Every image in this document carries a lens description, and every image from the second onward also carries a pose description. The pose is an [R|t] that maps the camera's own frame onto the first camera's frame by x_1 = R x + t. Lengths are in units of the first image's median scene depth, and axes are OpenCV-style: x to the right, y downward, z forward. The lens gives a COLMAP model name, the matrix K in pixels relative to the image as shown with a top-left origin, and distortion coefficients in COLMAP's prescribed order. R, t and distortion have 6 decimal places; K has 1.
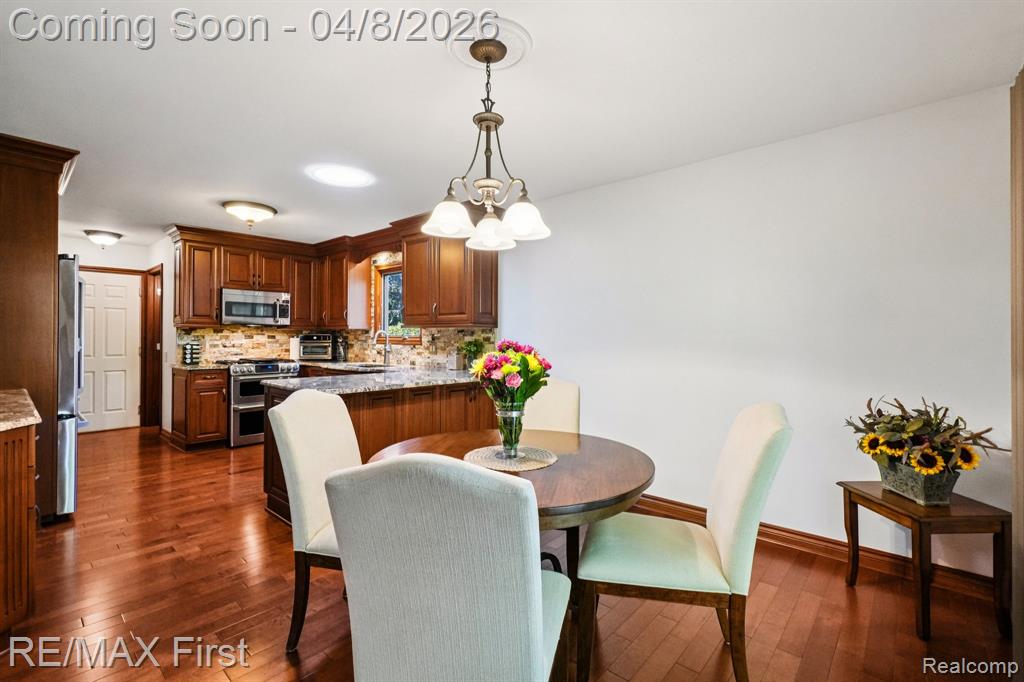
lens RADIAL K [[469.4, 0, 511.6], [0, 469.4, 336.5], [0, 0, 1]] dist [0.003563, -0.000803]
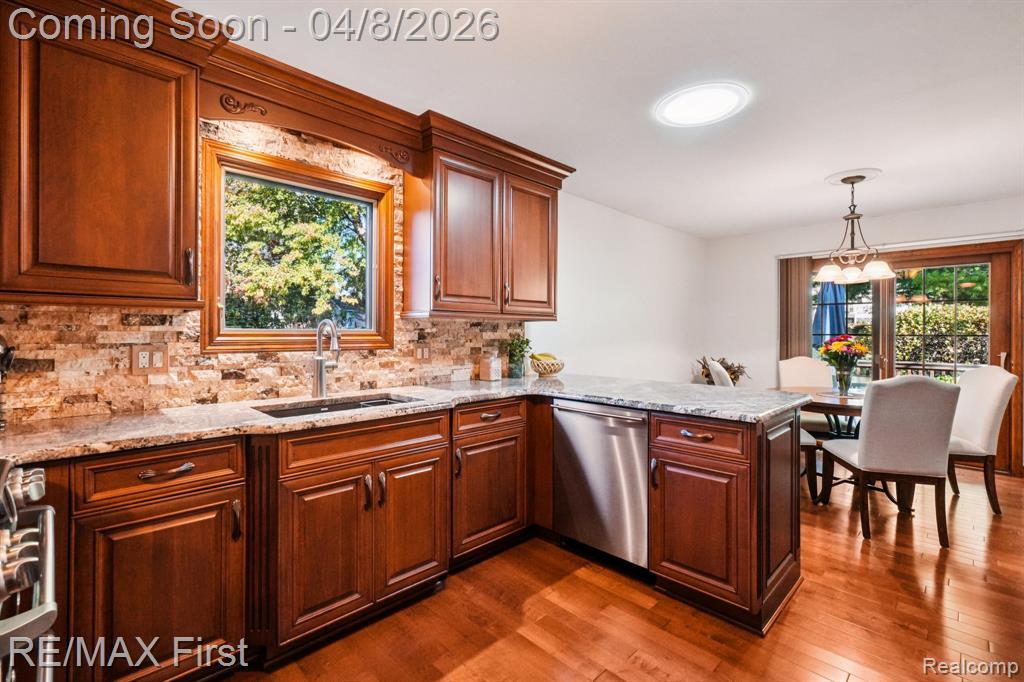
lens RADIAL K [[469.4, 0, 533.9], [0, 469.4, 327.5], [0, 0, 1]] dist [0.003563, -0.000803]
pose [[0.036436, 0.001694, 0.999335, -0.677254], [-0.007858, 0.999968, -0.001409, -0.005806], [-0.999305, -0.007801, 0.036448, 0.769314]]
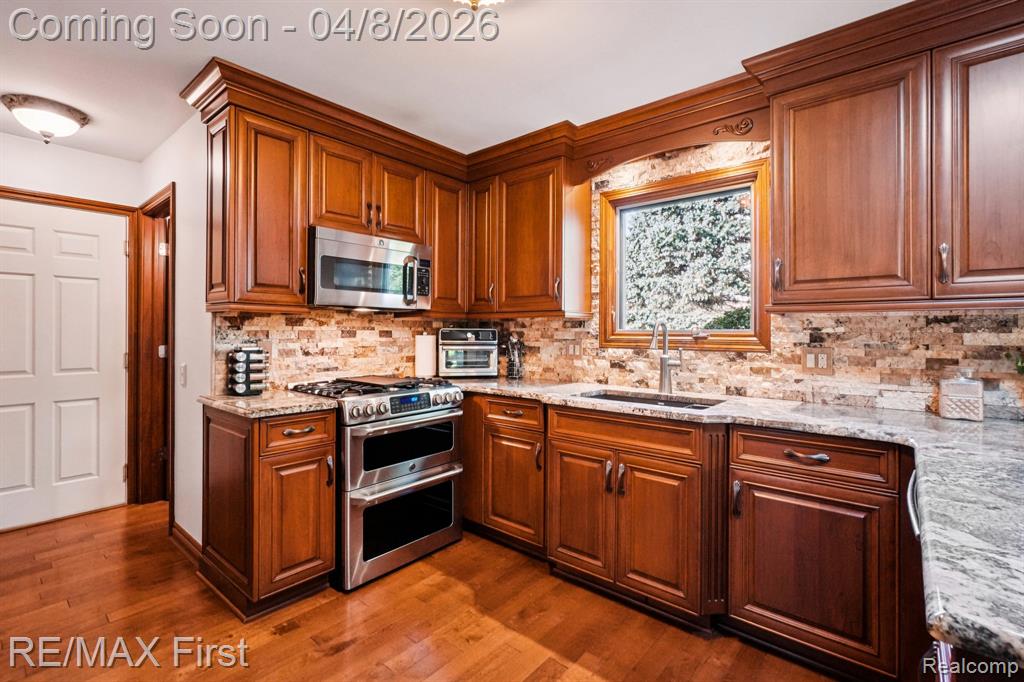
lens RADIAL K [[469.4, 0, 511.0], [0, 469.4, 332.2], [0, 0, 1]] dist [0.003563, -0.000803]
pose [[0.999724, -0.000693, 0.023476, -0.420791], [0.000637, 0.999997, 0.002412, -0.001826], [-0.023477, -0.002397, 0.999722, 0.523197]]
